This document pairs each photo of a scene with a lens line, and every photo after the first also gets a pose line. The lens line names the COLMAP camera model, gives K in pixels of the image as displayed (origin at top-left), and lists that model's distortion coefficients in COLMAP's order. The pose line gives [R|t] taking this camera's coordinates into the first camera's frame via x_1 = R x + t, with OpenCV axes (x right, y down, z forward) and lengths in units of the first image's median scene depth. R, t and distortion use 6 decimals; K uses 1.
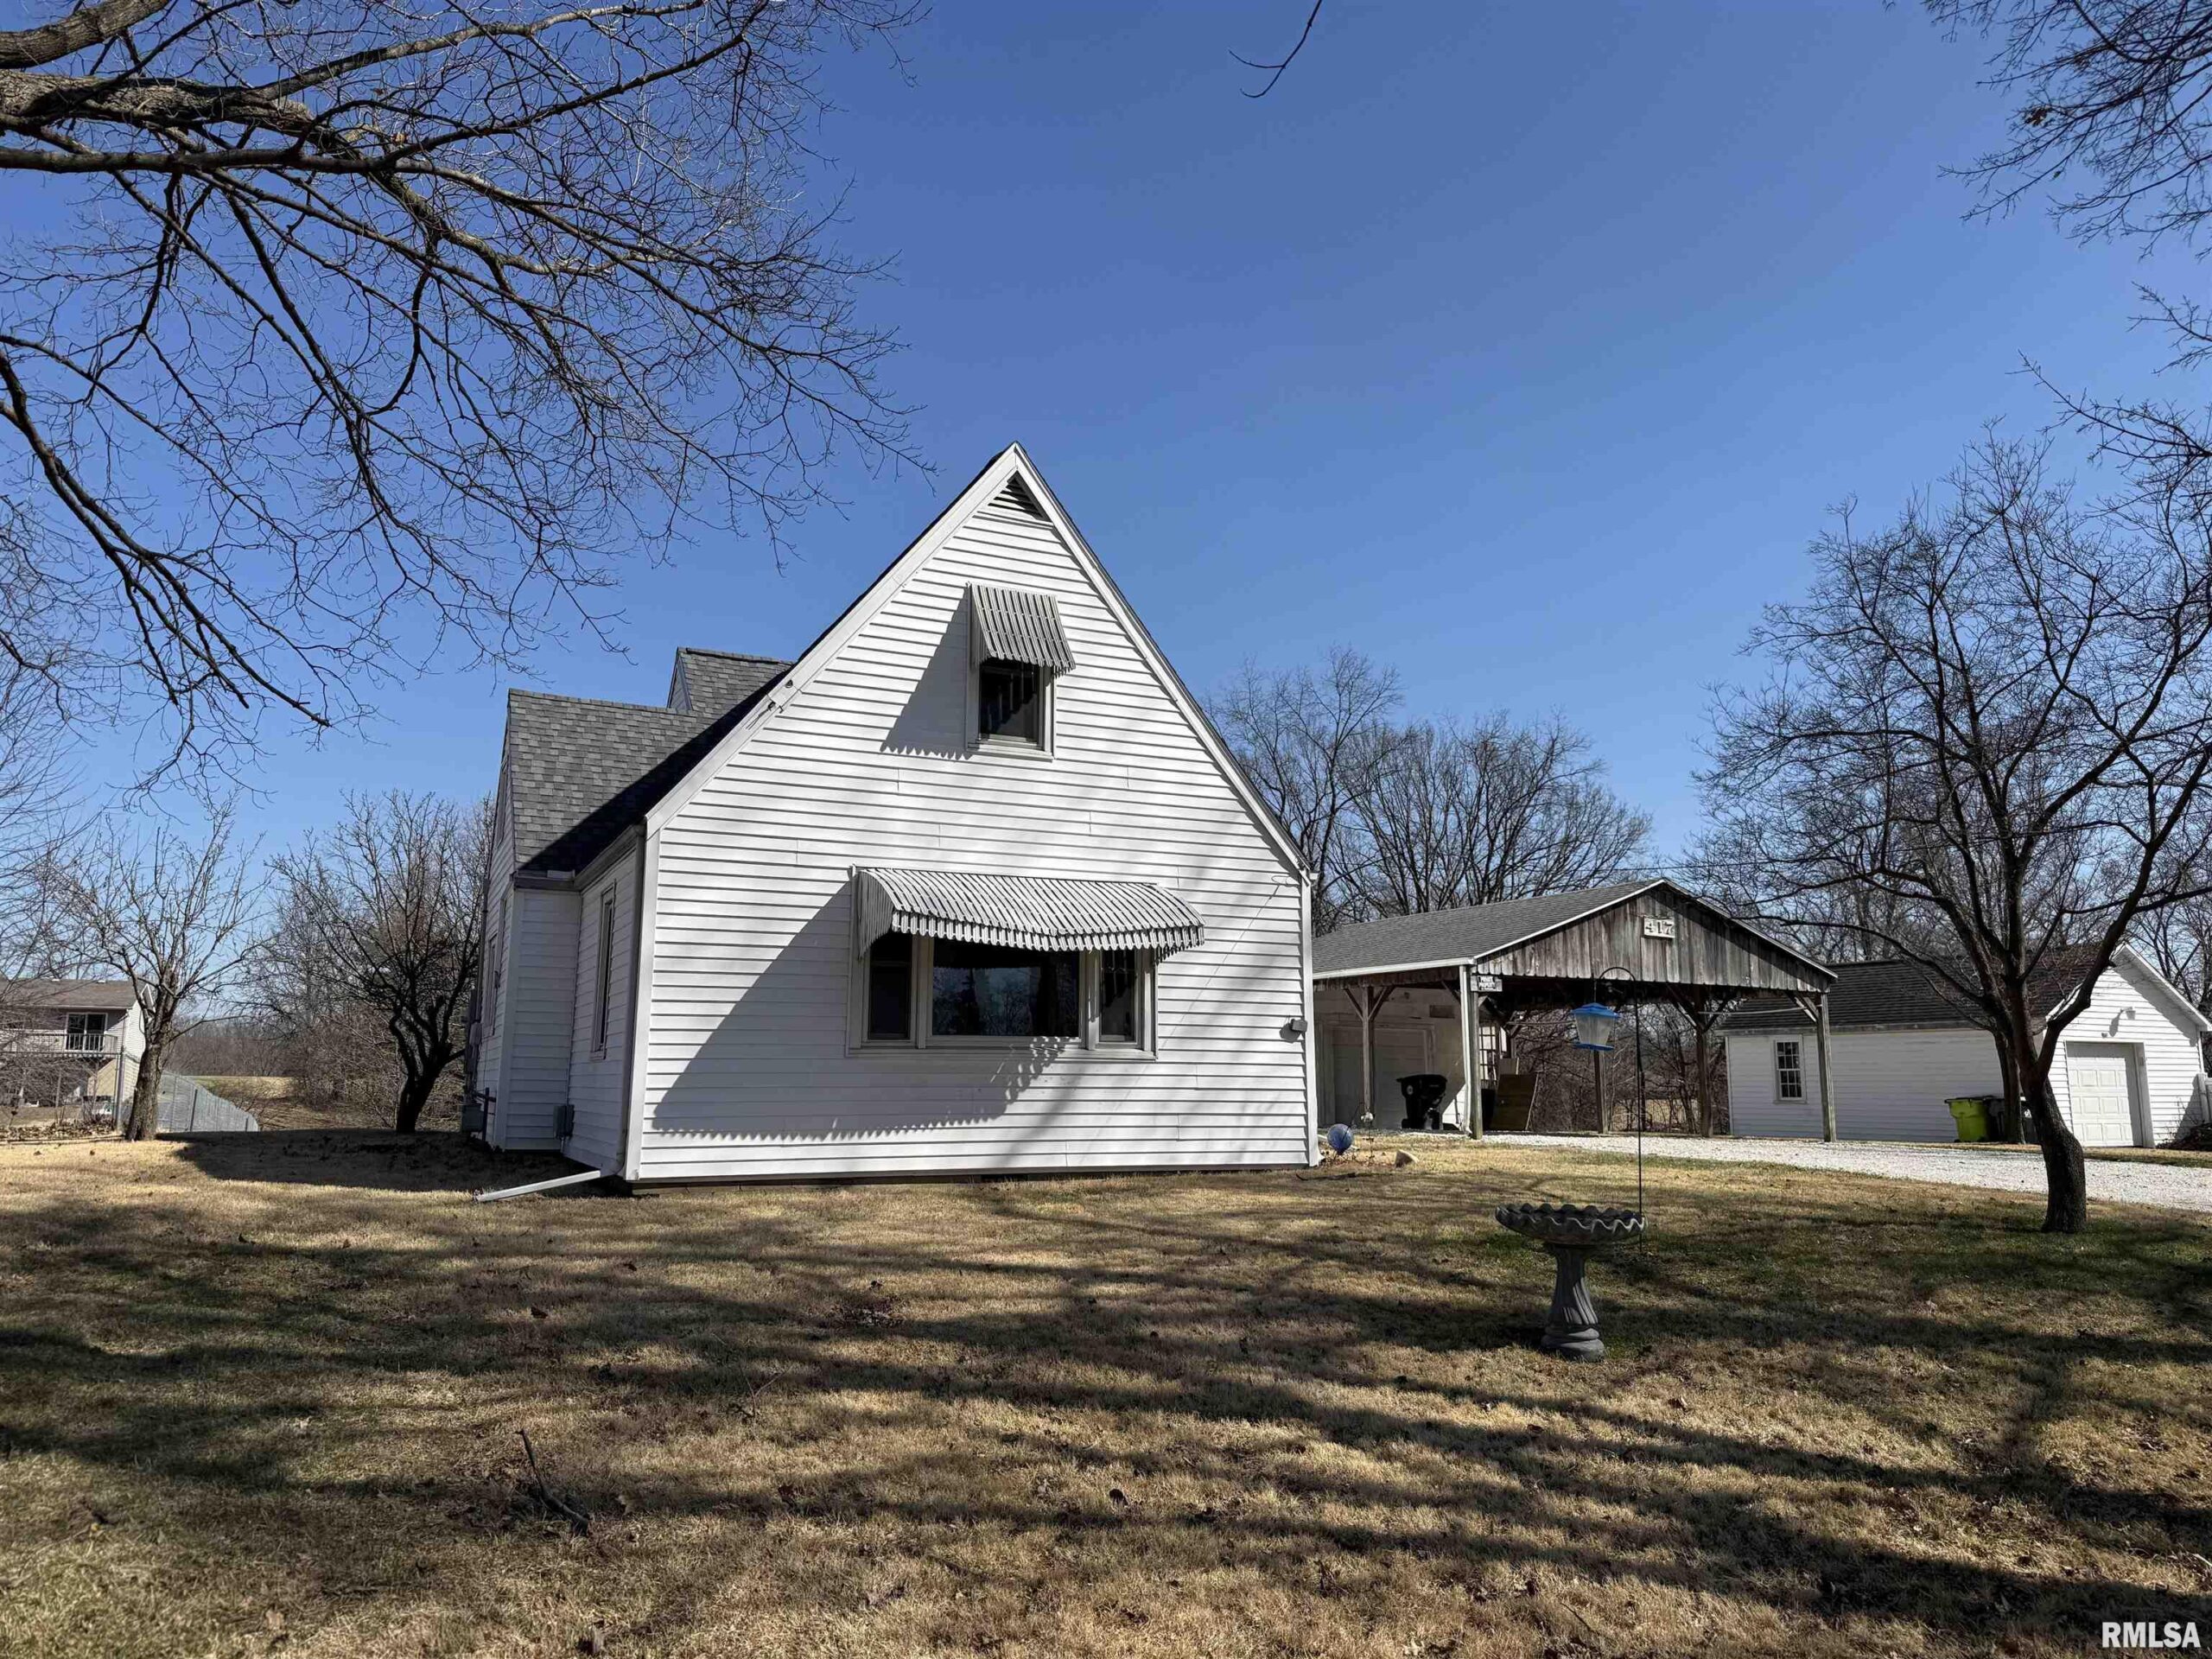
lens RADIAL K [[1532.6, 0, 1106.0], [0, 1532.6, 829.5], [0, 0, 1]] dist [0.003806, 0.000615]
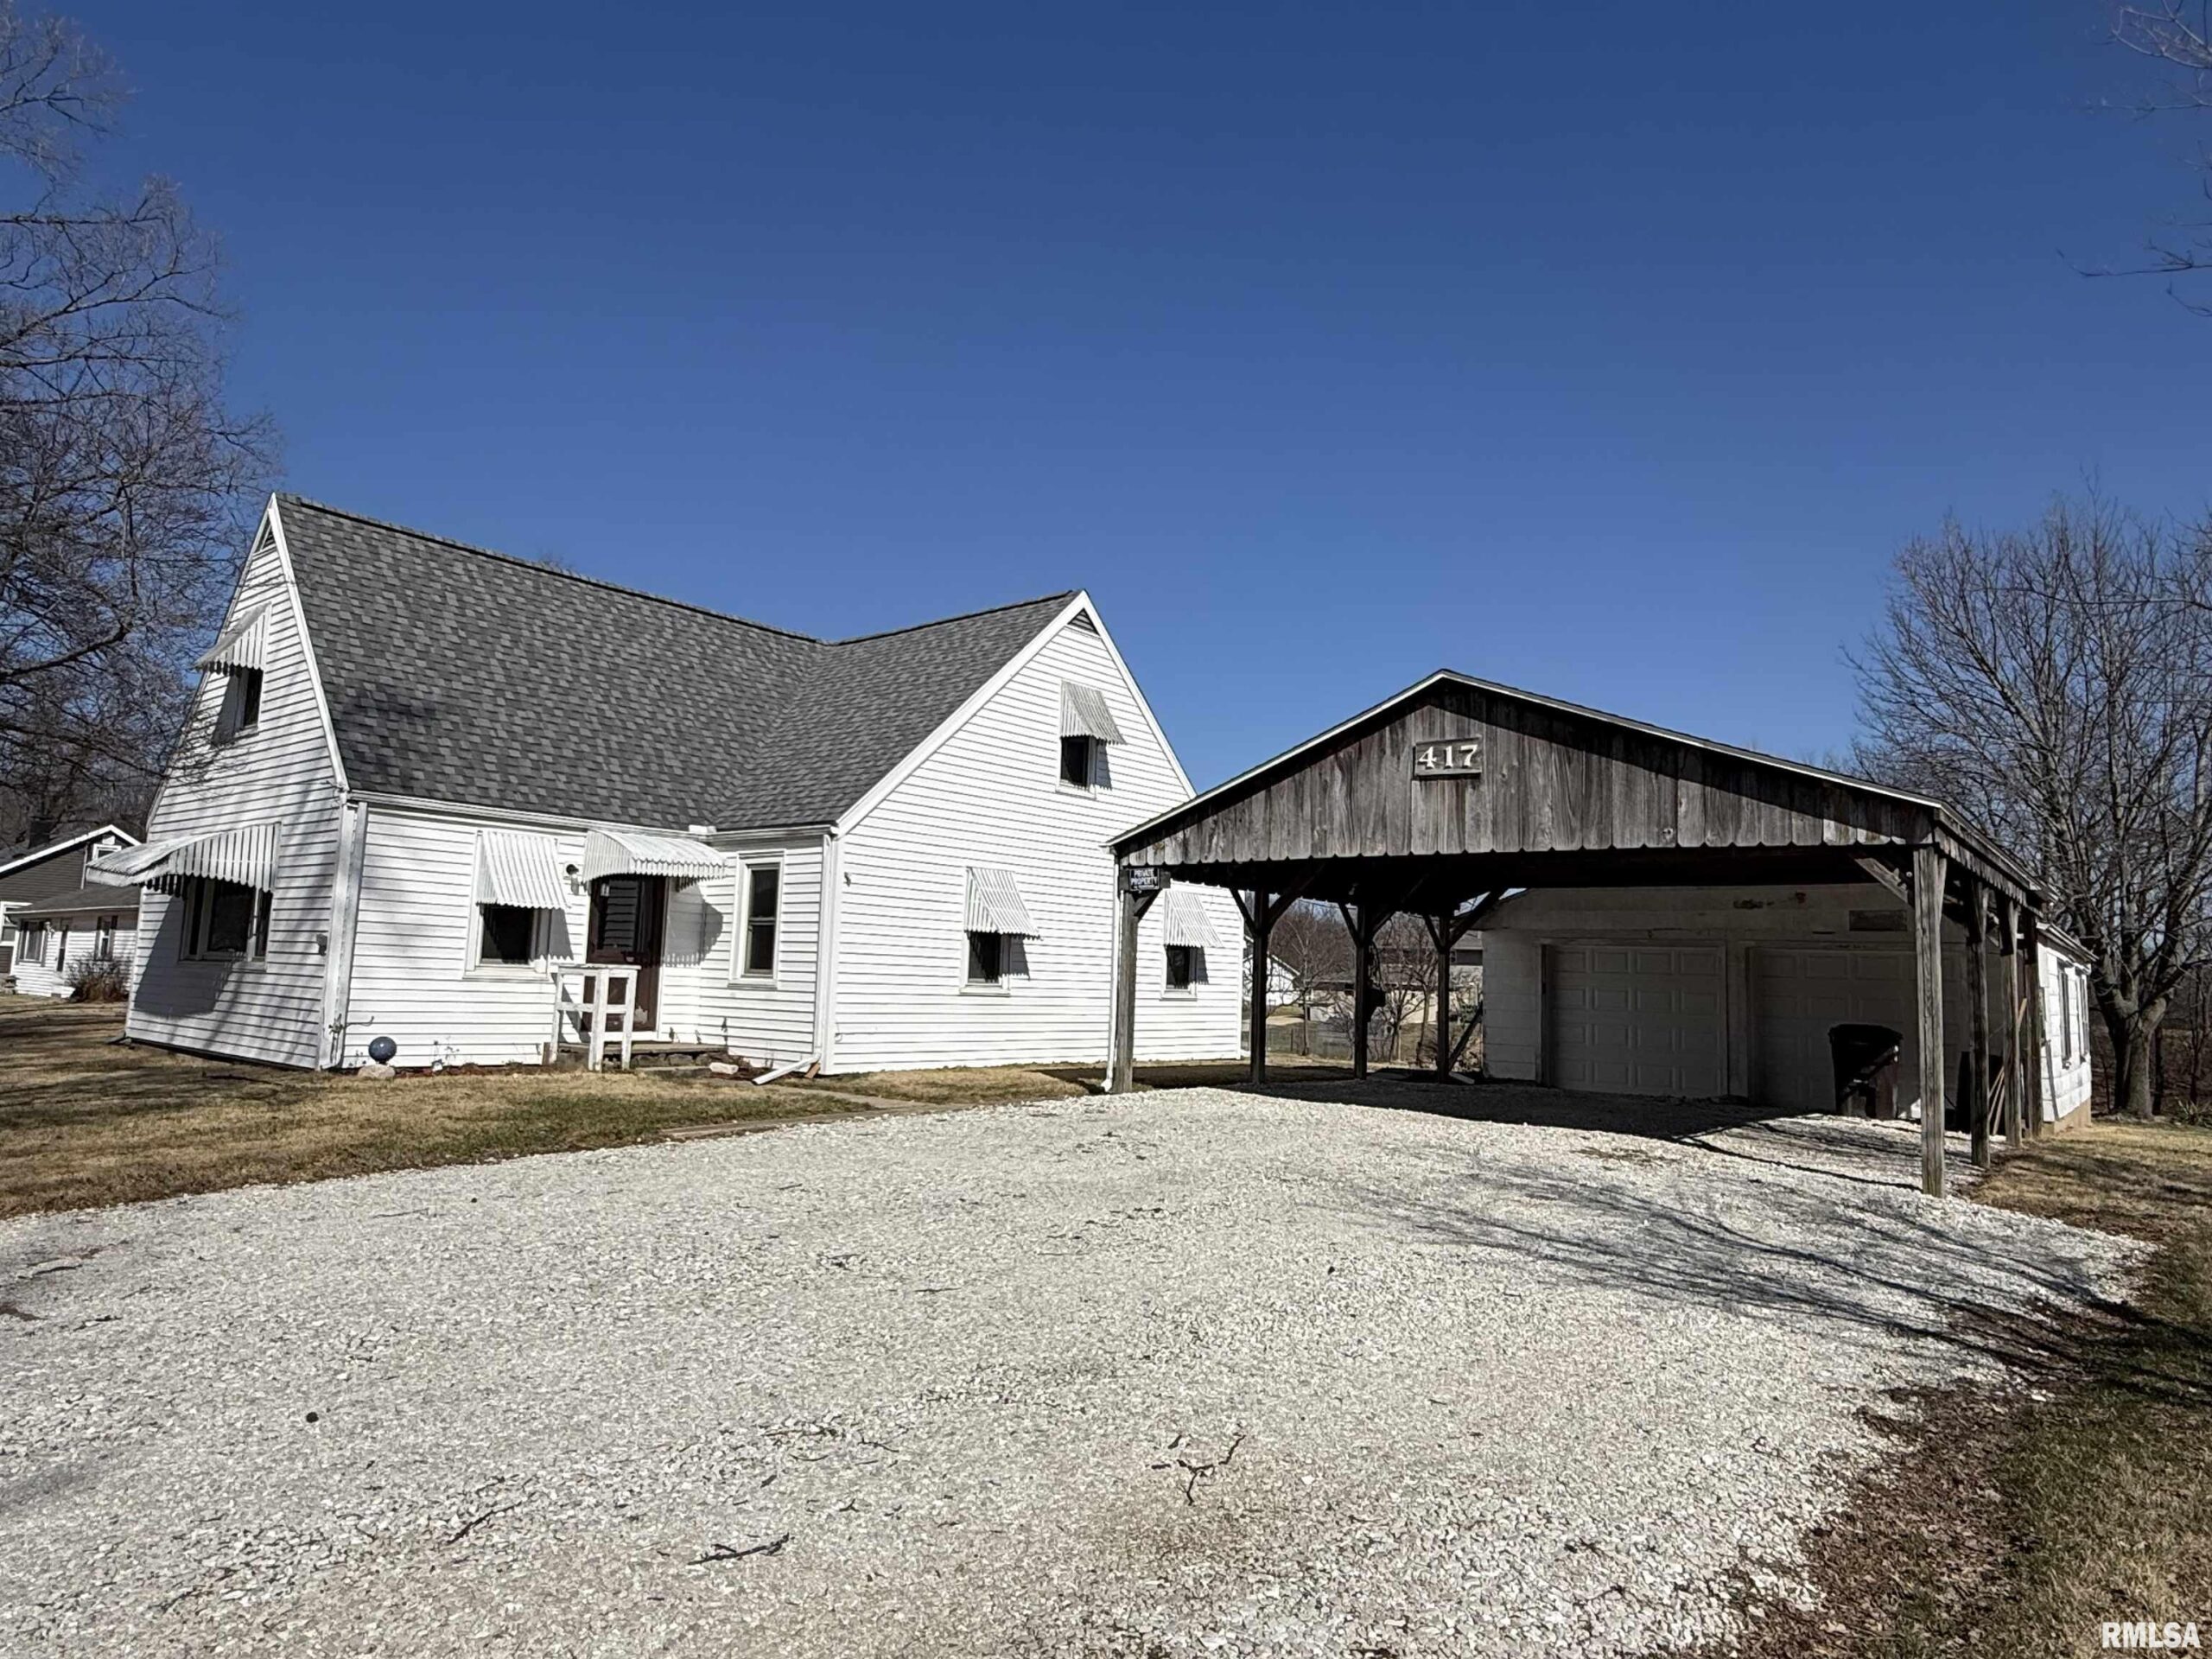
lens RADIAL K [[1346.7, 0, 1073.1], [0, 1346.7, 840.7], [0, 0, 1]] dist [0.003996, 0.001115]
pose [[0.426007, -0.089964, -0.900236, 0.781644], [0.114960, 0.992361, -0.044769, 0.105696], [0.897386, -0.084419, 0.433095, 0.698374]]
